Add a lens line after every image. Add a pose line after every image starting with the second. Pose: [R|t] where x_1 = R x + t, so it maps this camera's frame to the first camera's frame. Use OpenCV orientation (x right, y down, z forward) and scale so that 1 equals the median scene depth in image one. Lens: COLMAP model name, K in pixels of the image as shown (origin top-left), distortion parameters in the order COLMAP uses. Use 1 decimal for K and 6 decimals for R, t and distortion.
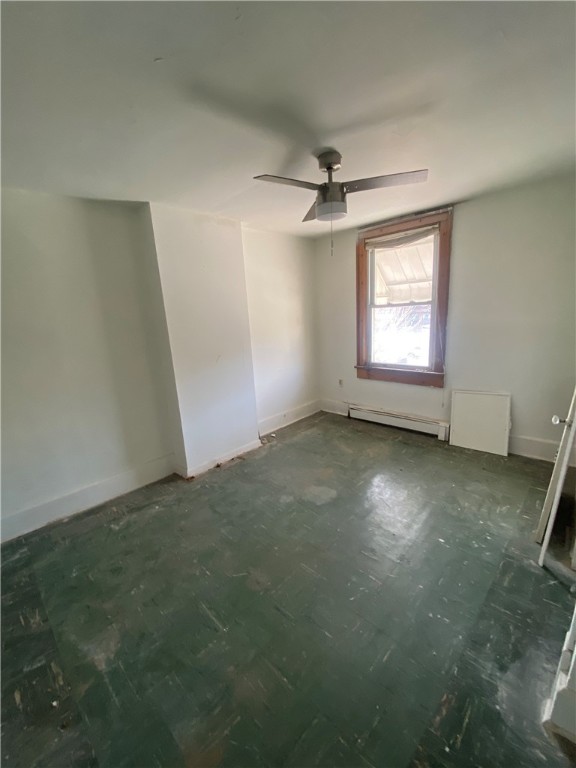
lens RADIAL K [[322.8, 0, 288.0], [0, 322.8, 384.0], [0, 0, 1]] dist [0.030979, -0.023316]
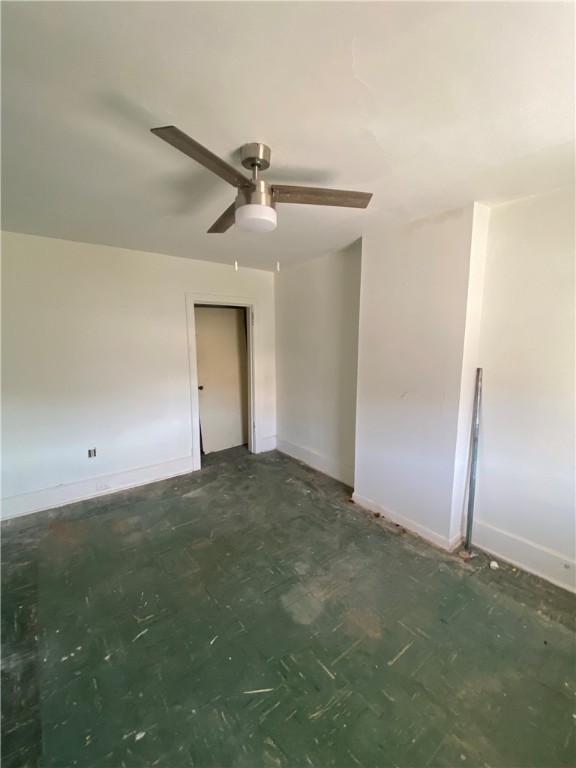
lens RADIAL K [[322.8, 0, 288.0], [0, 322.8, 384.0], [0, 0, 1]] dist [0.030979, -0.023316]
pose [[-0.157082, 0.201530, -0.966804, 0.698196], [-0.211991, 0.949257, 0.232316, -0.270415], [0.964565, 0.241446, -0.106389, 0.934455]]
